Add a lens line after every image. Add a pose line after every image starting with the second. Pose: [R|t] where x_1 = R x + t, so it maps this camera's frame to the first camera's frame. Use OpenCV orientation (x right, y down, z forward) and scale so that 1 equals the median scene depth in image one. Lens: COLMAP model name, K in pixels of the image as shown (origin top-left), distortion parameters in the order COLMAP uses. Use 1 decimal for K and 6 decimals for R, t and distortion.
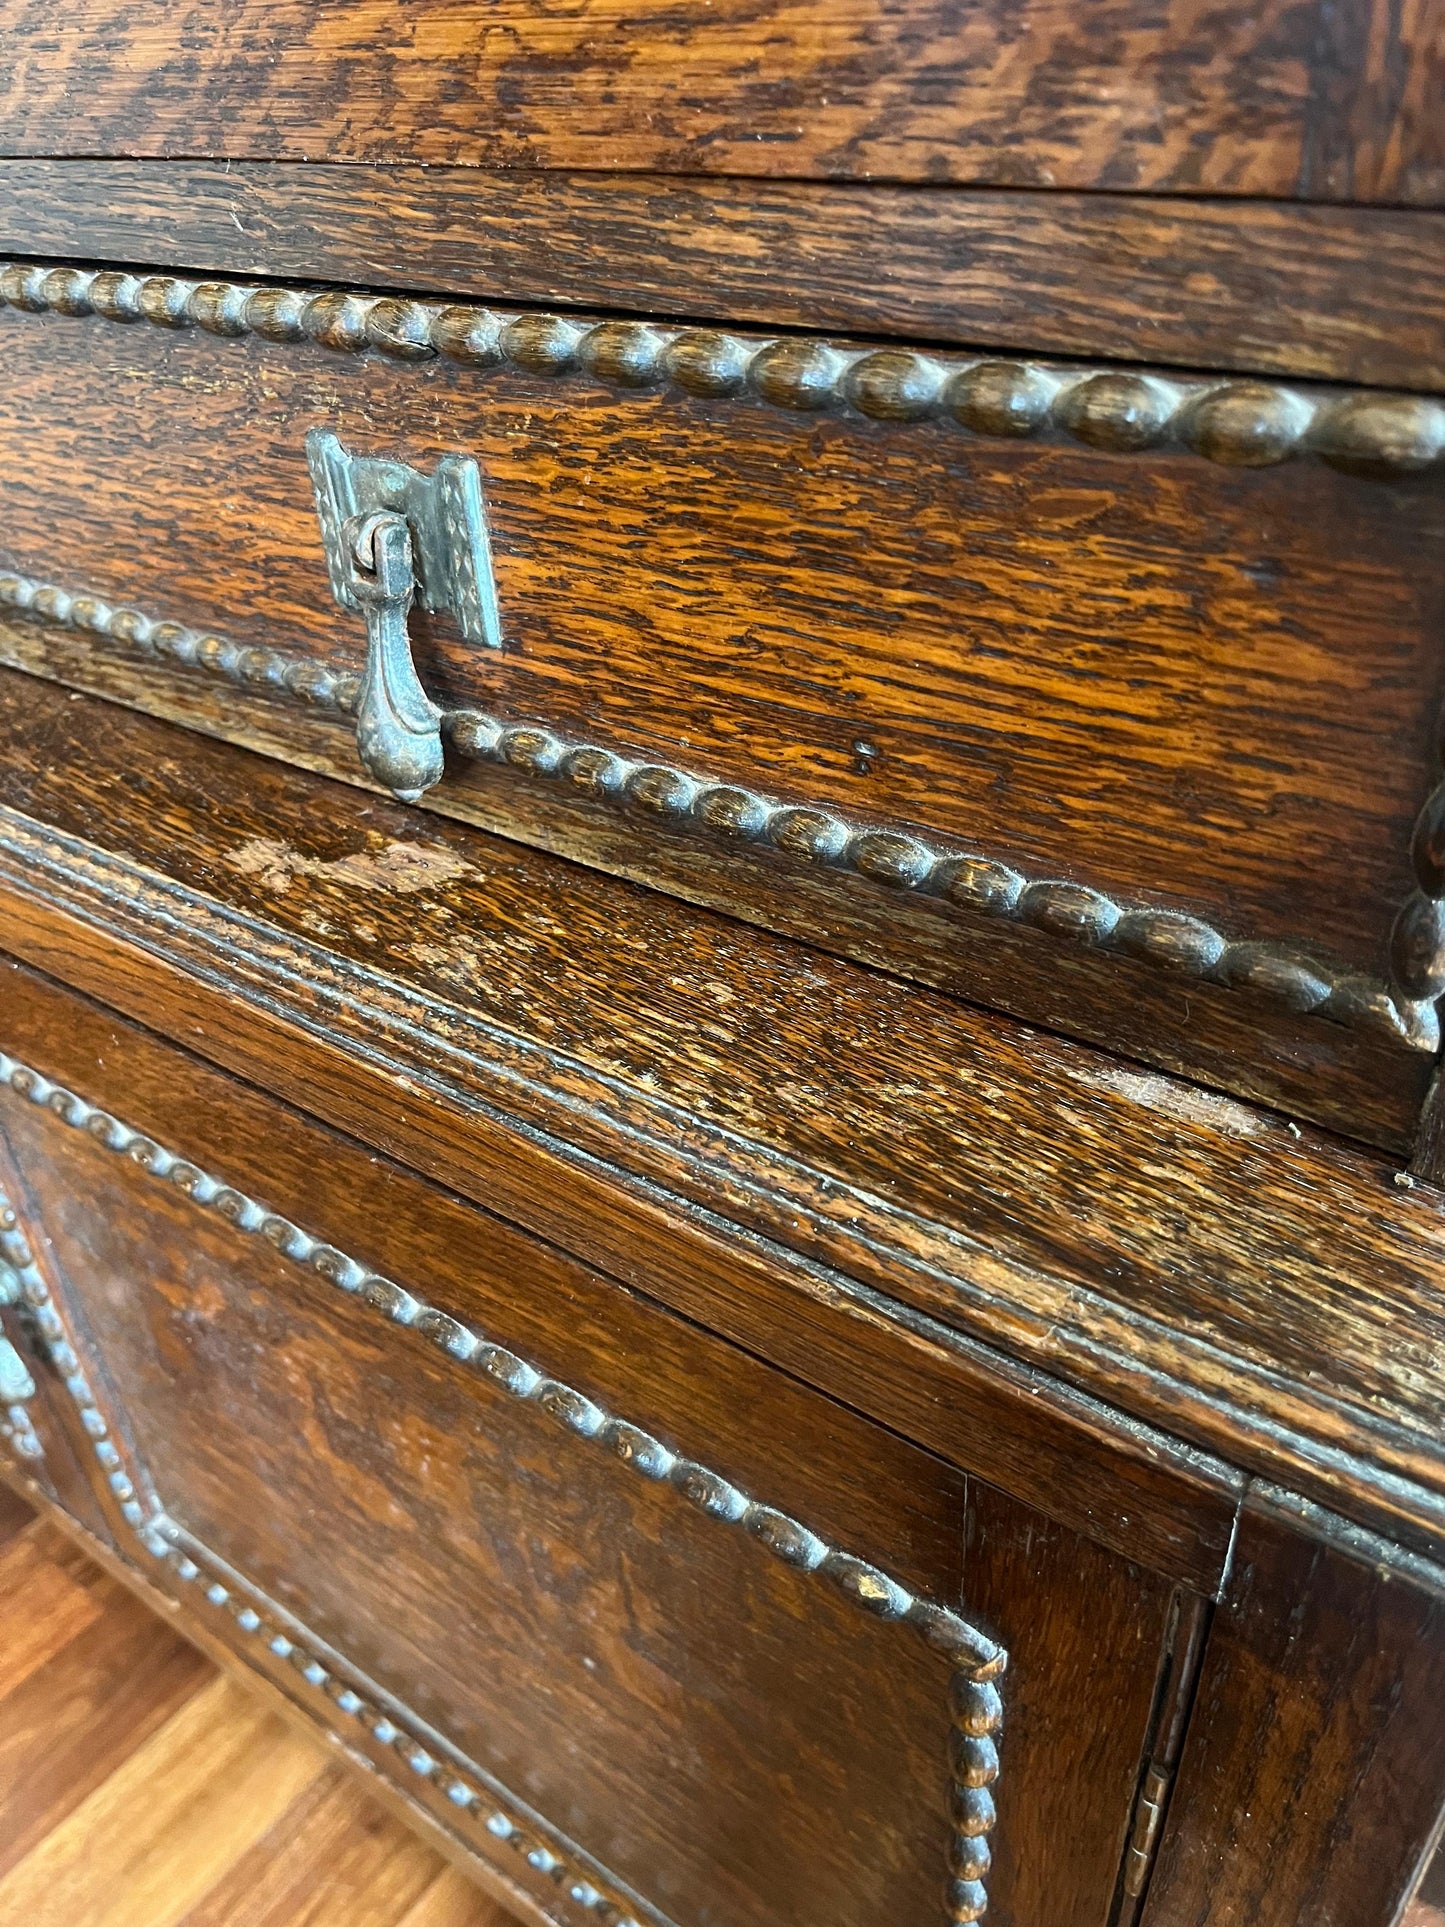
lens RADIAL K [[1467.7, 0, 764.2], [0, 1467.7, 919.0], [0, 0, 1]] dist [0.055743, -0.080044]
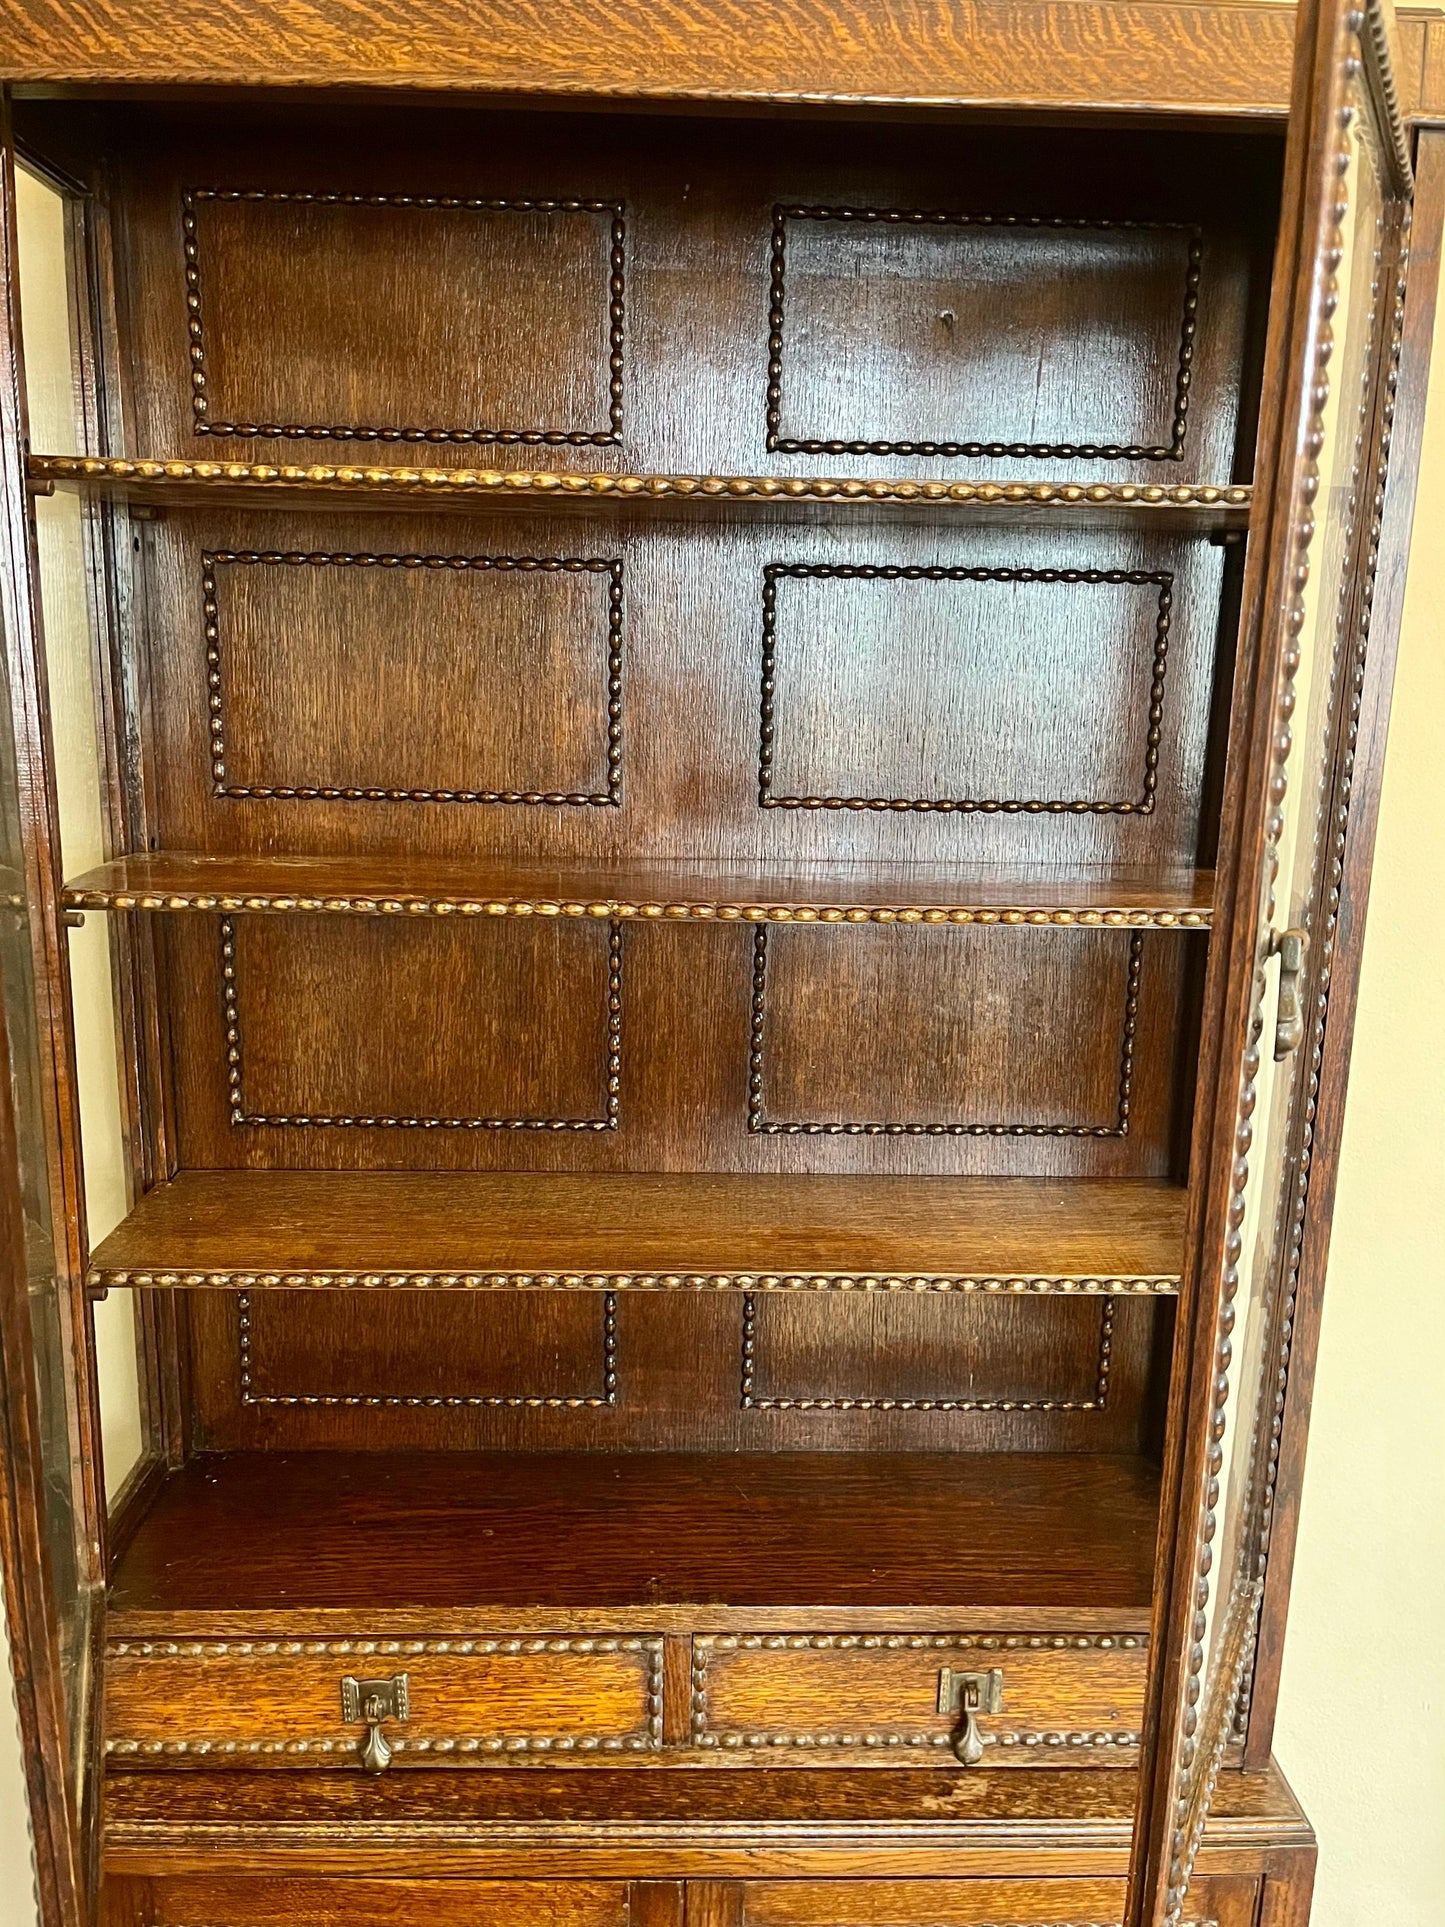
lens RADIAL K [[1467.7, 0, 720.1], [0, 1467.7, 966.3], [0, 0, 1]] dist [0.055743, -0.080044]
pose [[0.797329, -0.070802, 0.599377, -2.996811], [0.275283, 0.926441, -0.256762, -1.225547], [-0.537108, 0.369722, 0.758169, -2.247046]]
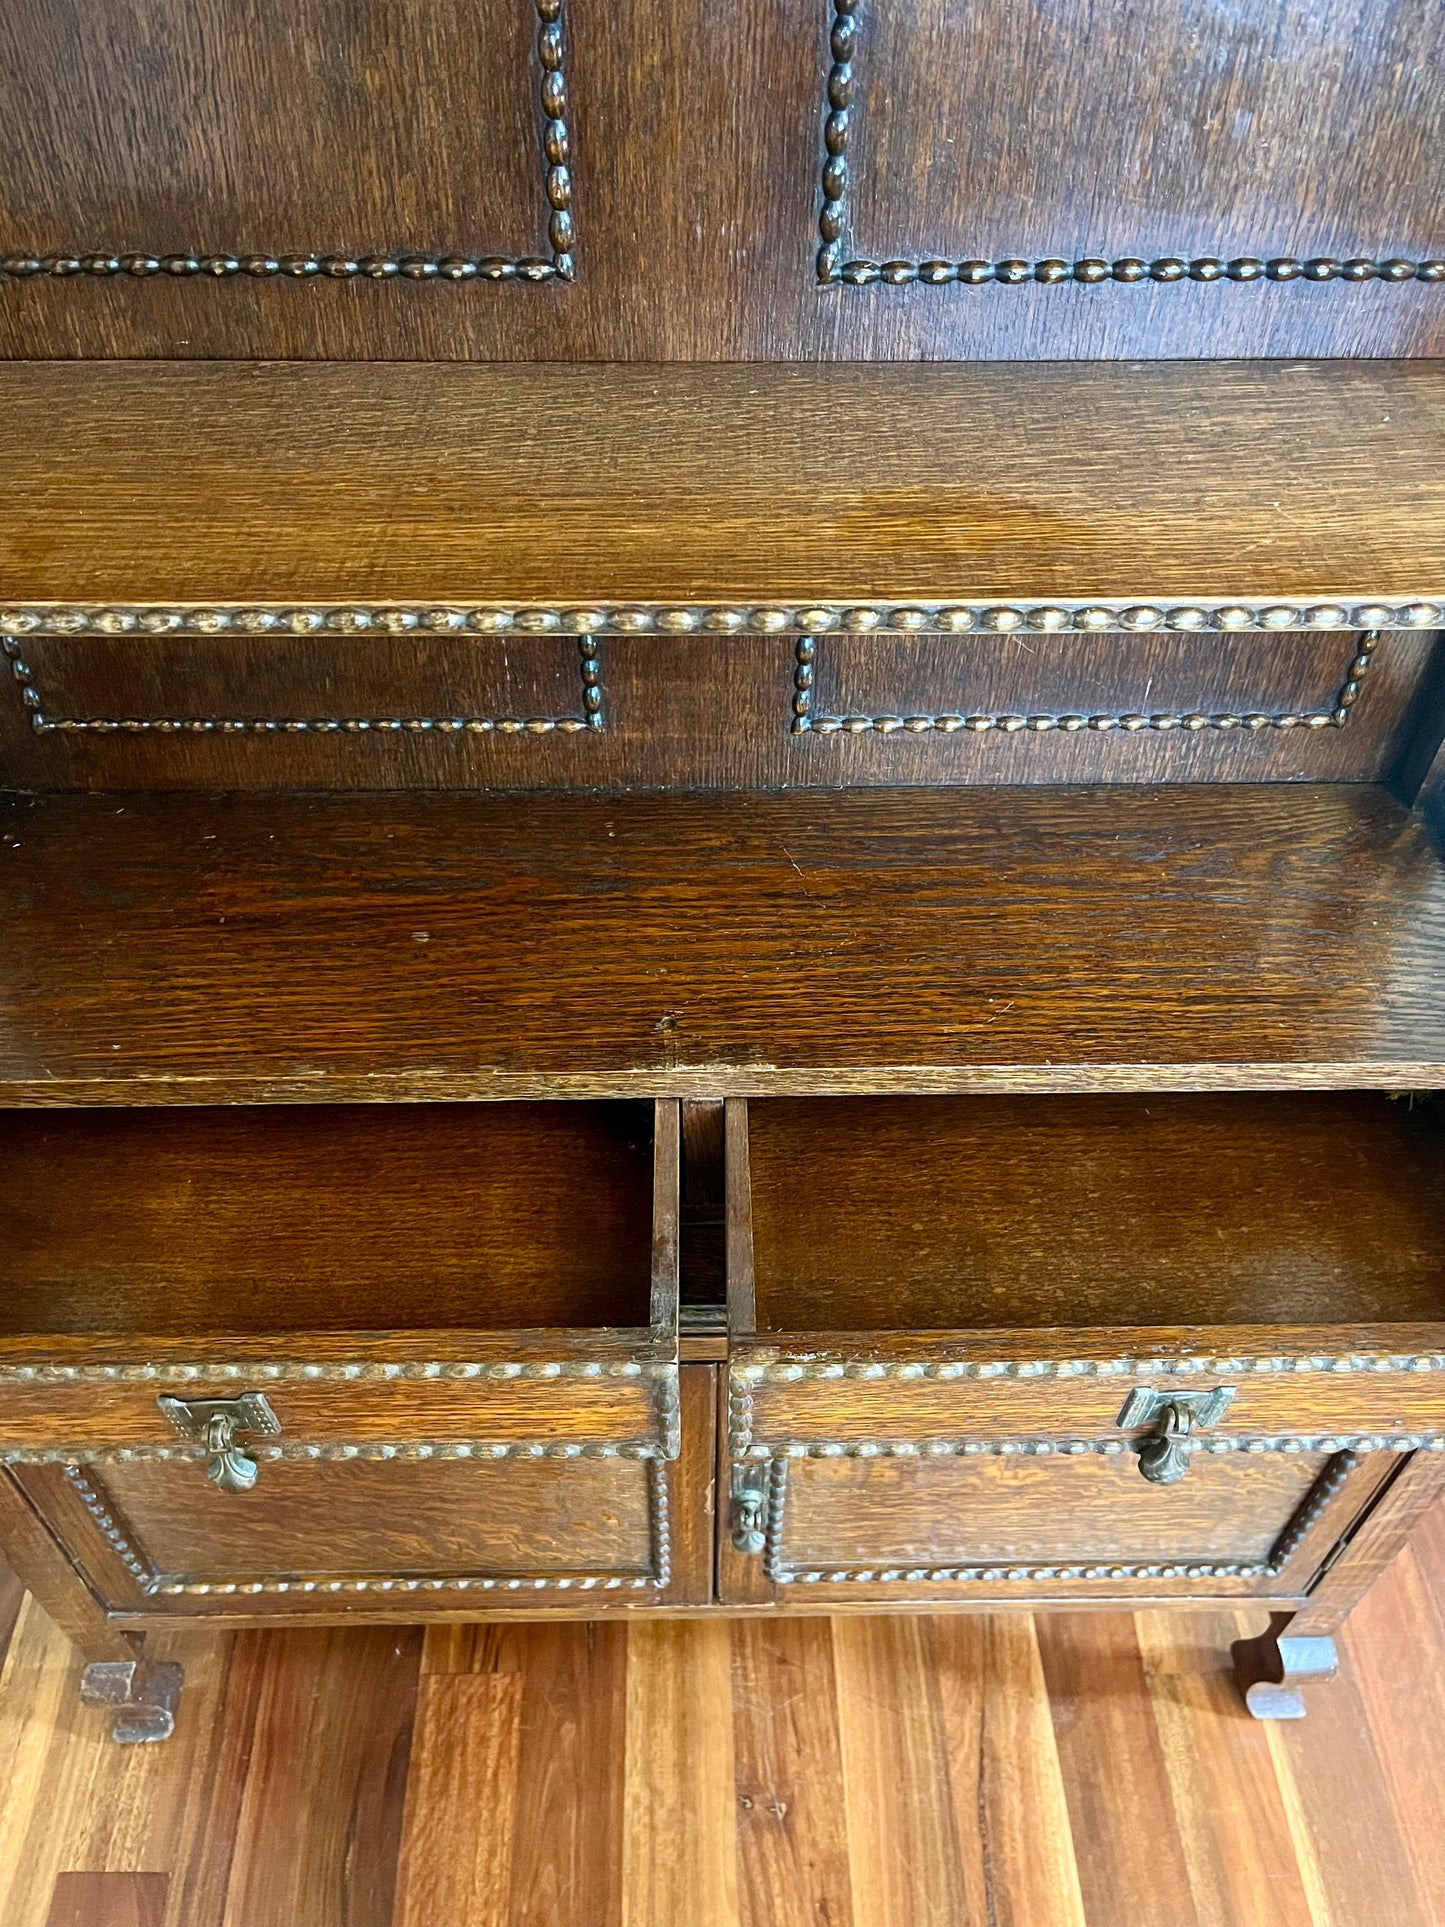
lens RADIAL K [[1467.7, 0, 723.9], [0, 1467.7, 969.0], [0, 0, 1]] dist [0.055743, -0.080044]
pose [[0.802184, -0.397072, 0.445909, -1.942737], [0.281768, 0.910183, 0.303601, -1.632964], [-0.526410, -0.117901, 0.842016, -0.819927]]
